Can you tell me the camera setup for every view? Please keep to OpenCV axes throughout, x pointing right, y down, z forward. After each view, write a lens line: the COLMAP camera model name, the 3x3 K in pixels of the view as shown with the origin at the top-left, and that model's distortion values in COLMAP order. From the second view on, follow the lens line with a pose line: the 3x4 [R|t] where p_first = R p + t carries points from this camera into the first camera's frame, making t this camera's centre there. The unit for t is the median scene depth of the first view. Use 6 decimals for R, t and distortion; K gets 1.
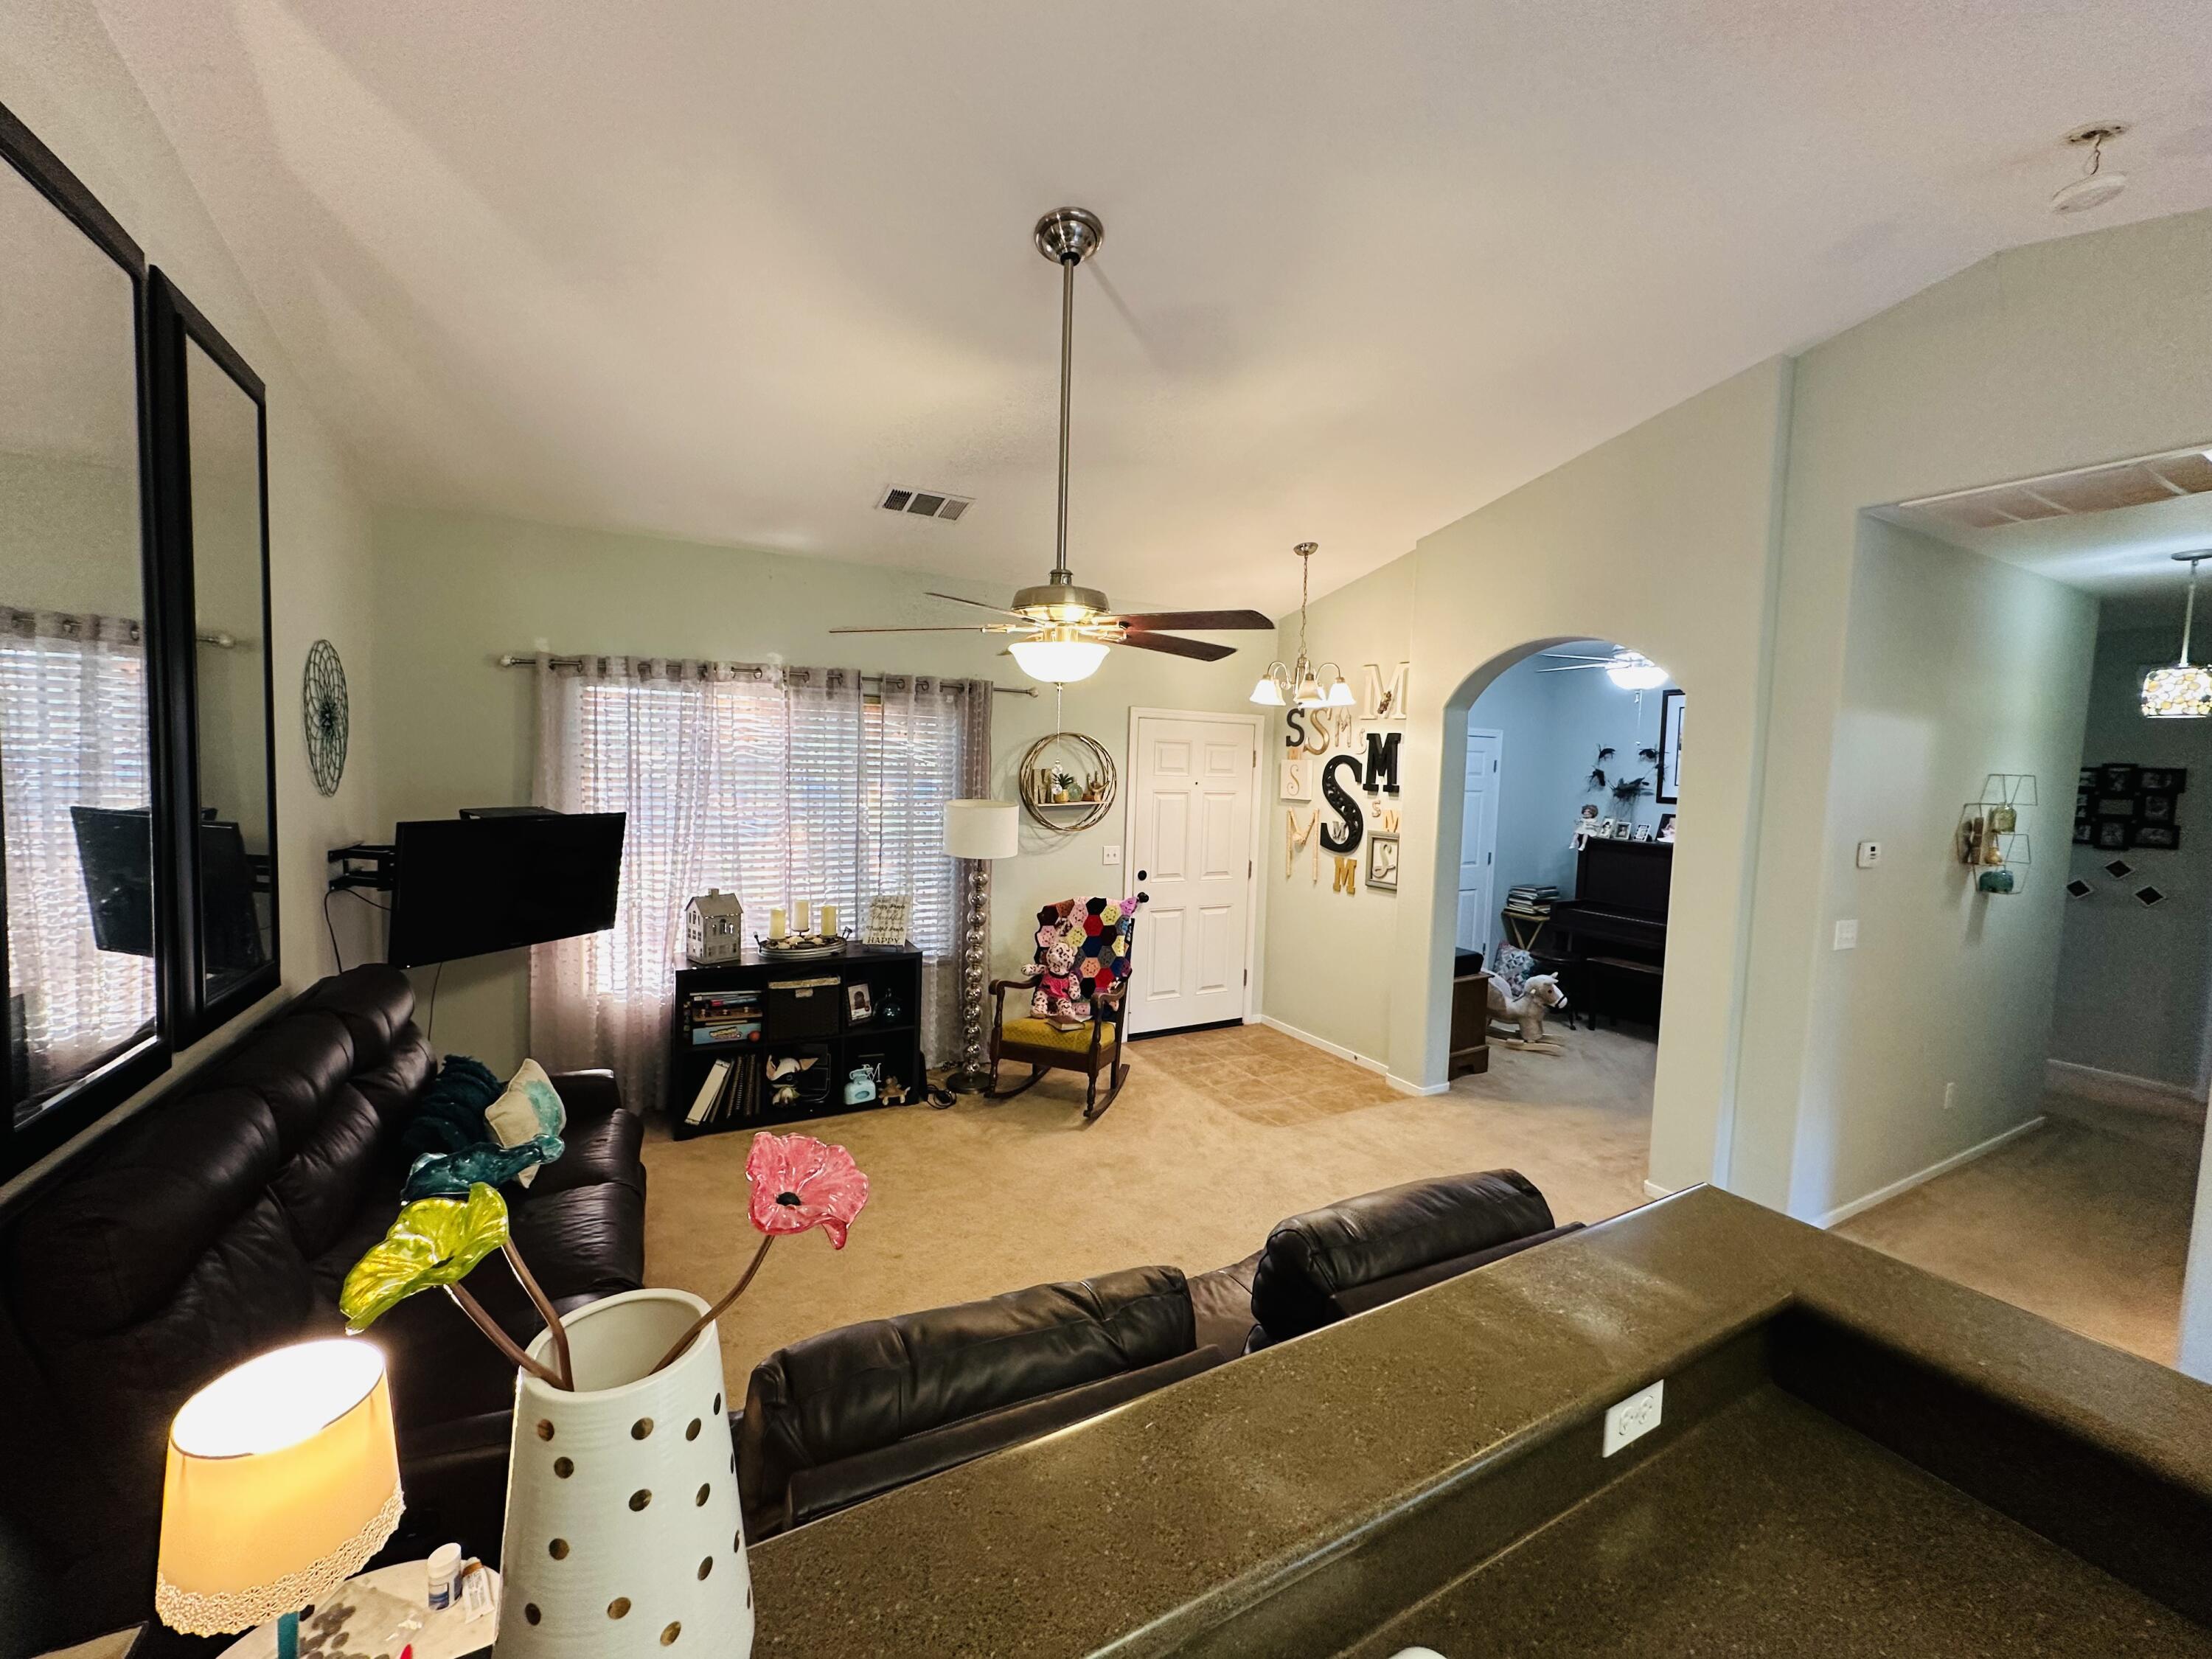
lens RADIAL K [[881.6, 0, 1106.0], [0, 881.6, 829.5], [0, 0, 1]] dist [0.001184, -0.000010]
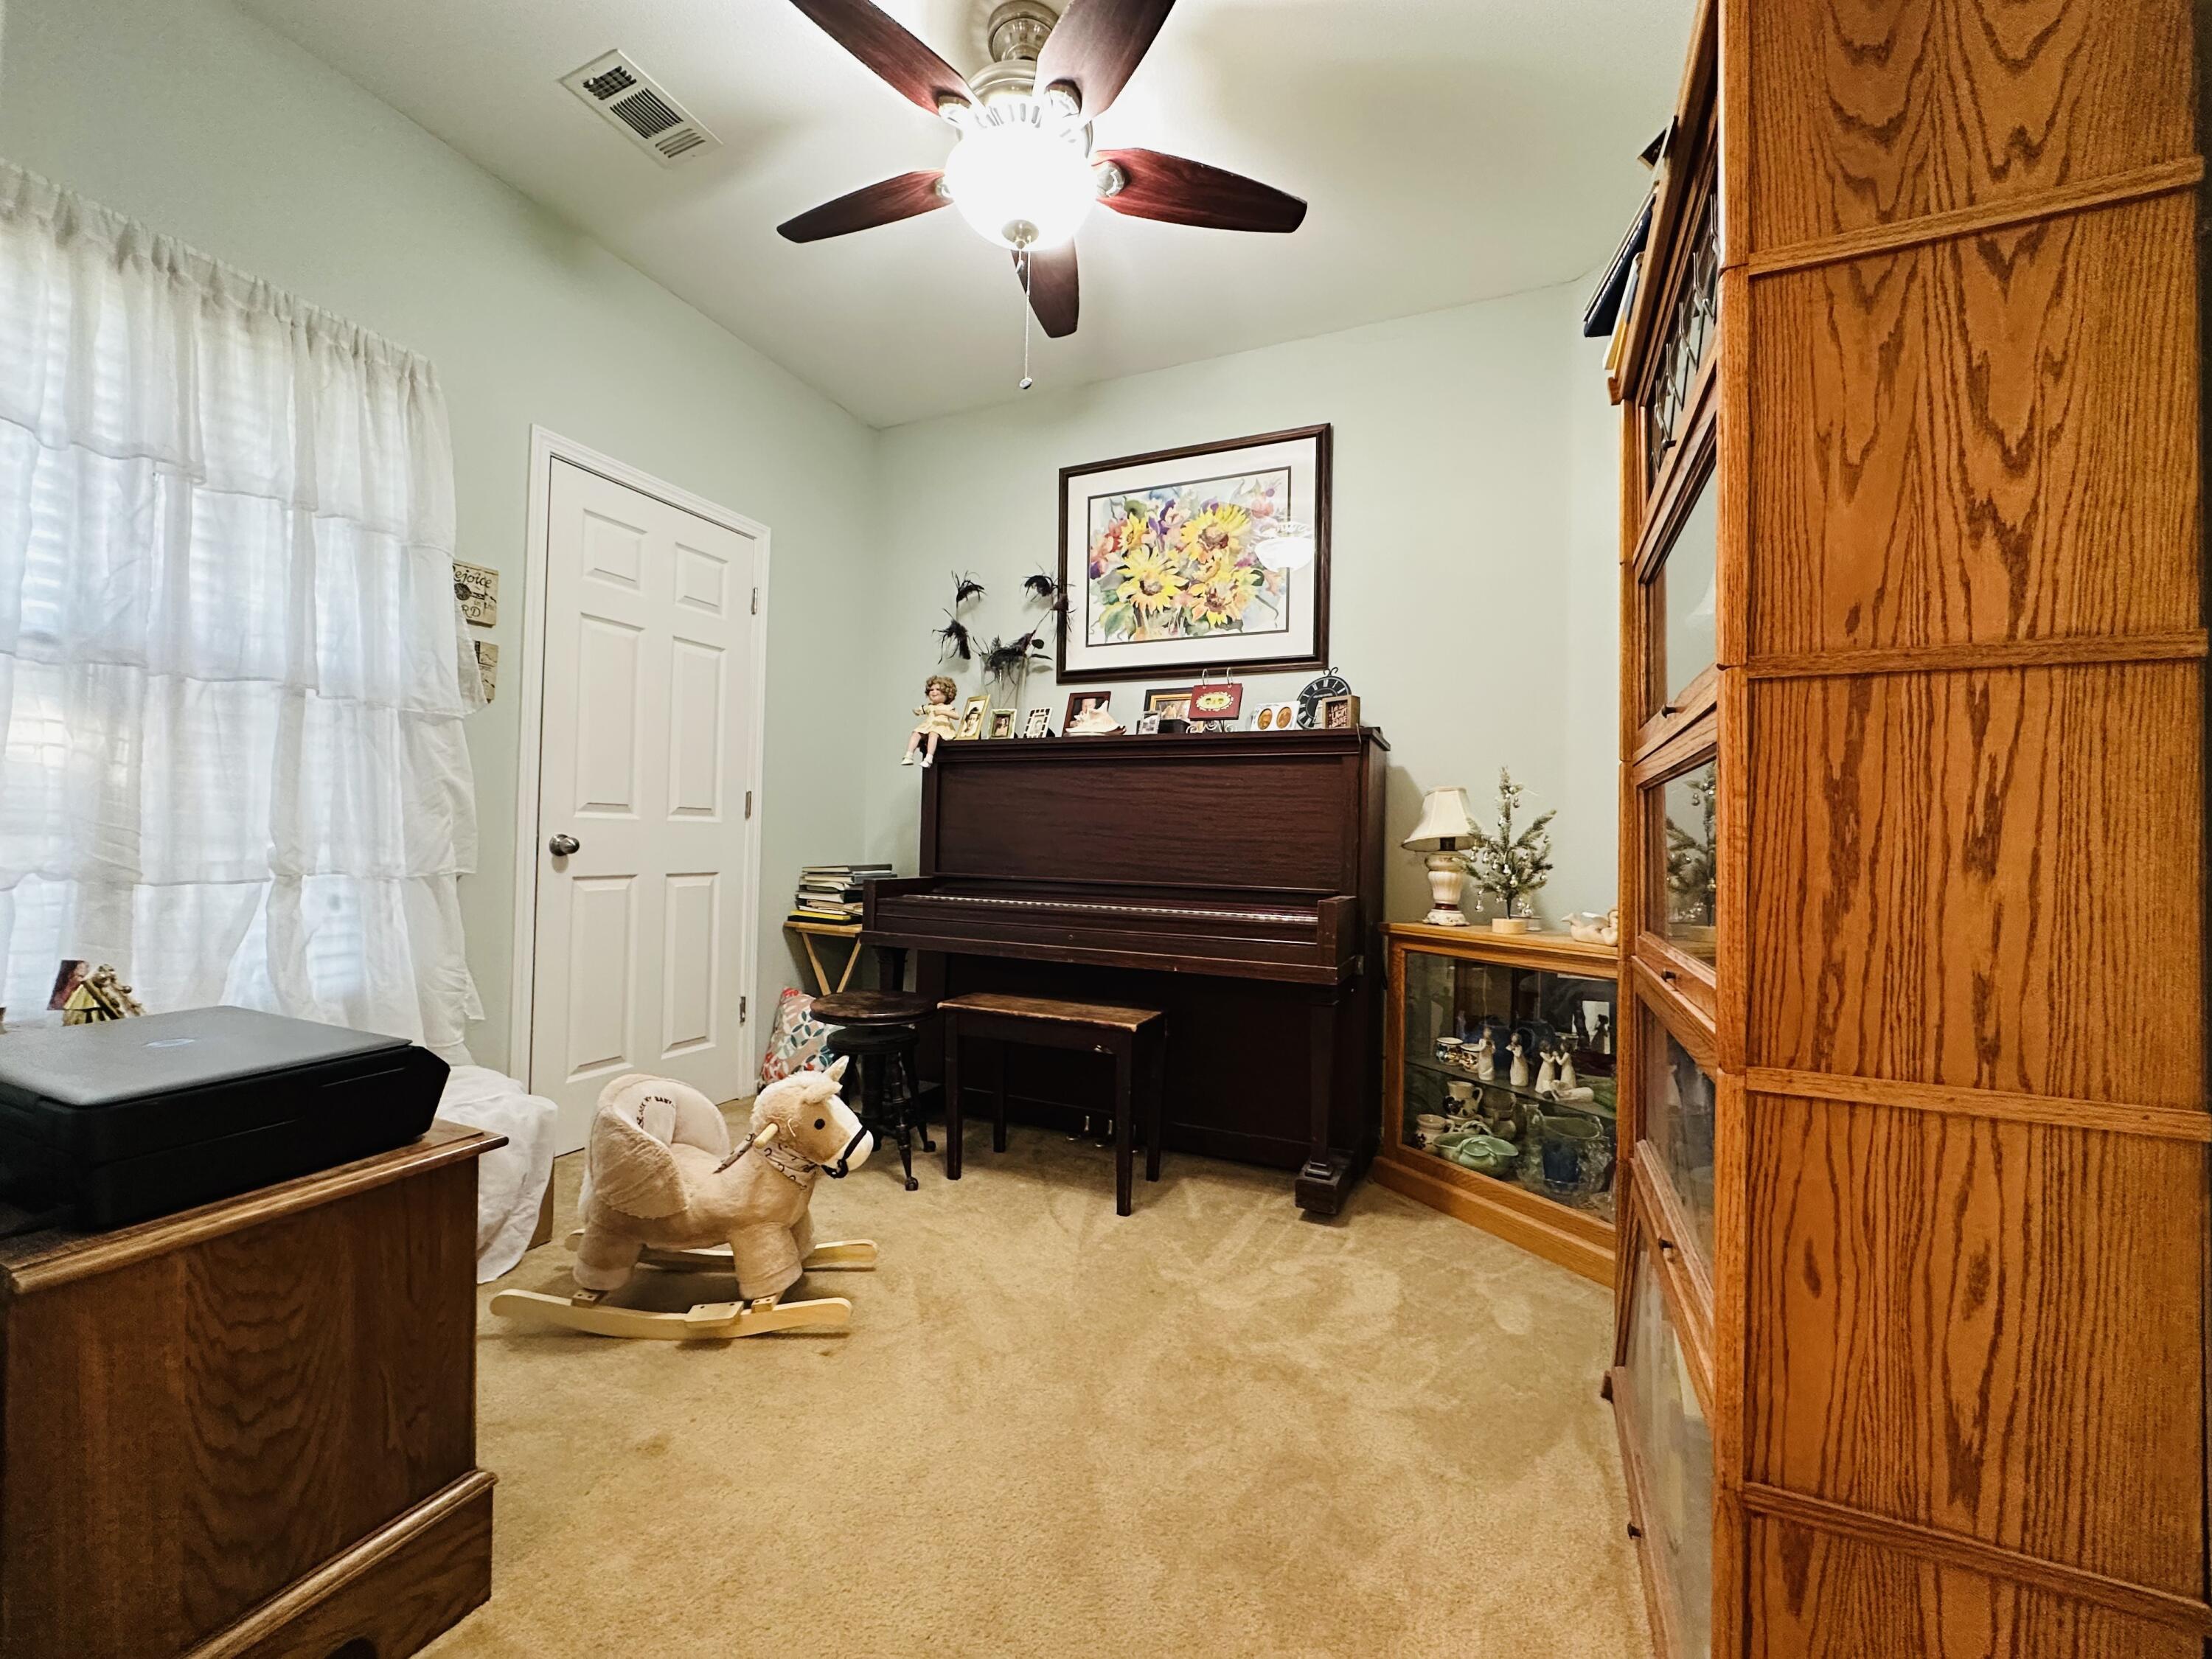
lens RADIAL K [[881.6, 0, 1106.0], [0, 881.6, 829.5], [0, 0, 1]] dist [0.001184, -0.000010]
pose [[0.799491, -0.001639, 0.600676, 0.338254], [0.044138, 0.997453, -0.056025, 0.085863], [-0.599055, 0.071304, 0.797527, 0.580006]]
